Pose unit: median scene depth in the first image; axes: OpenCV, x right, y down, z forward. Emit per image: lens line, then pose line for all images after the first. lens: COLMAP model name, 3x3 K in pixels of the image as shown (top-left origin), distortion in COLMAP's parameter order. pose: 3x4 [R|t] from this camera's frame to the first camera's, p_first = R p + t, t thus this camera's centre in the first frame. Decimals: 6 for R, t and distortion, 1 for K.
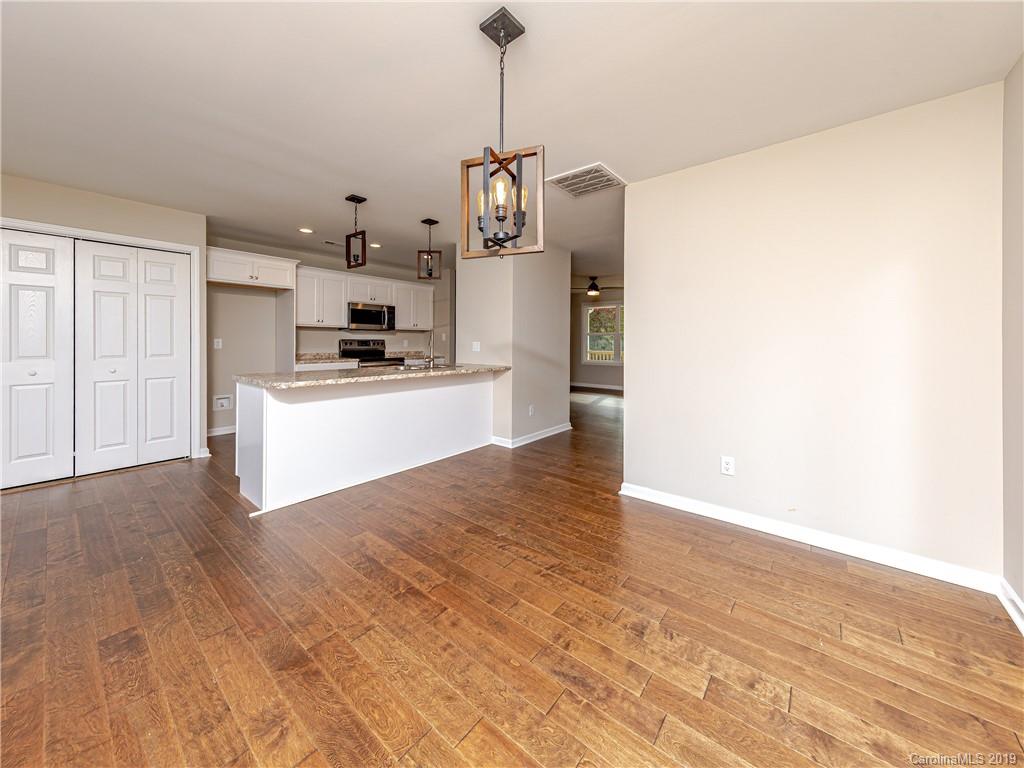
lens RADIAL K [[377.3, 0, 513.6], [0, 377.3, 340.8], [0, 0, 1]] dist [0.001114, 0.000007]
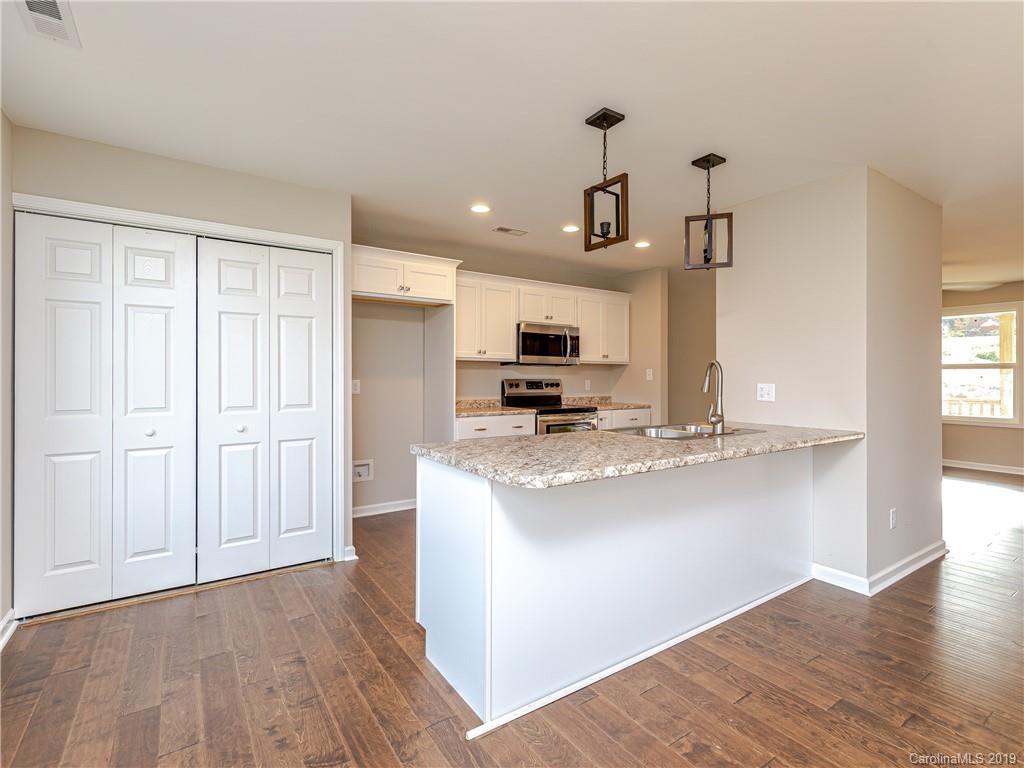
lens RADIAL K [[489.8, 0, 509.3], [0, 489.8, 374.3], [0, 0, 1]] dist [0.012180, -0.000278]
pose [[0.957746, -0.007546, -0.287516, -0.250683], [0.005109, 0.999944, -0.009227, -0.005754], [0.287569, 0.007368, 0.957731, 0.212611]]
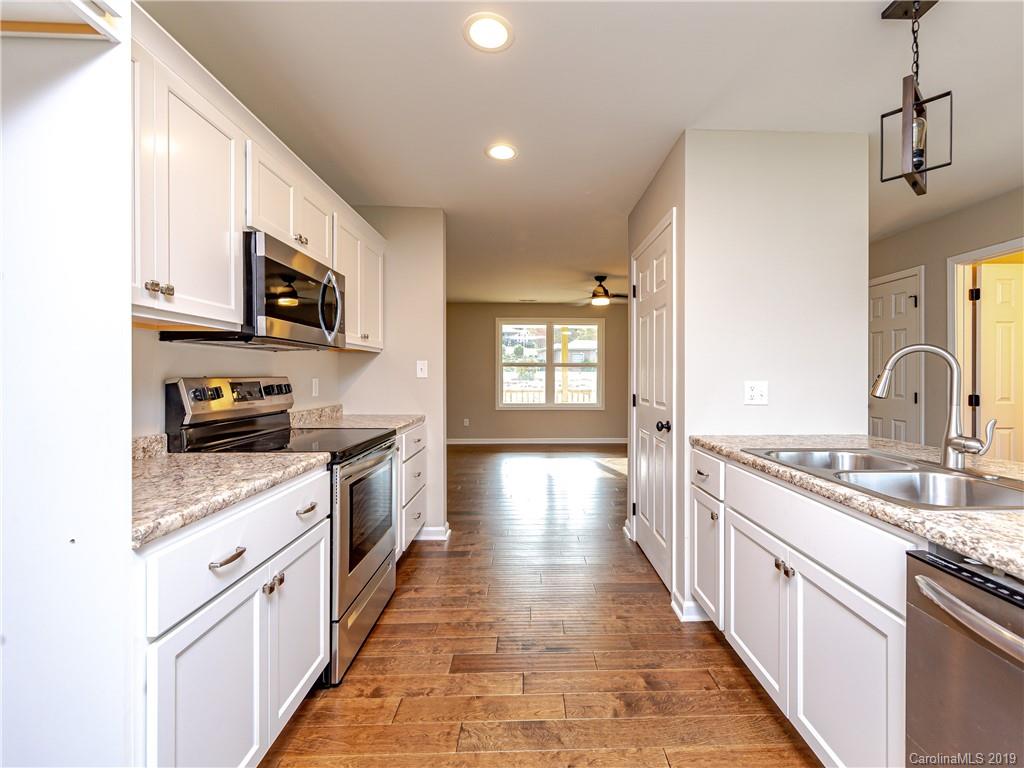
lens RADIAL K [[450.1, 0, 536.2], [0, 450.1, 374.2], [0, 0, 1]] dist [0.000348, 0.000048]
pose [[0.754059, -0.006443, 0.656775, -0.597383], [0.005345, 0.999979, 0.003673, -0.007729], [-0.656785, 0.000741, 0.754077, 0.785984]]
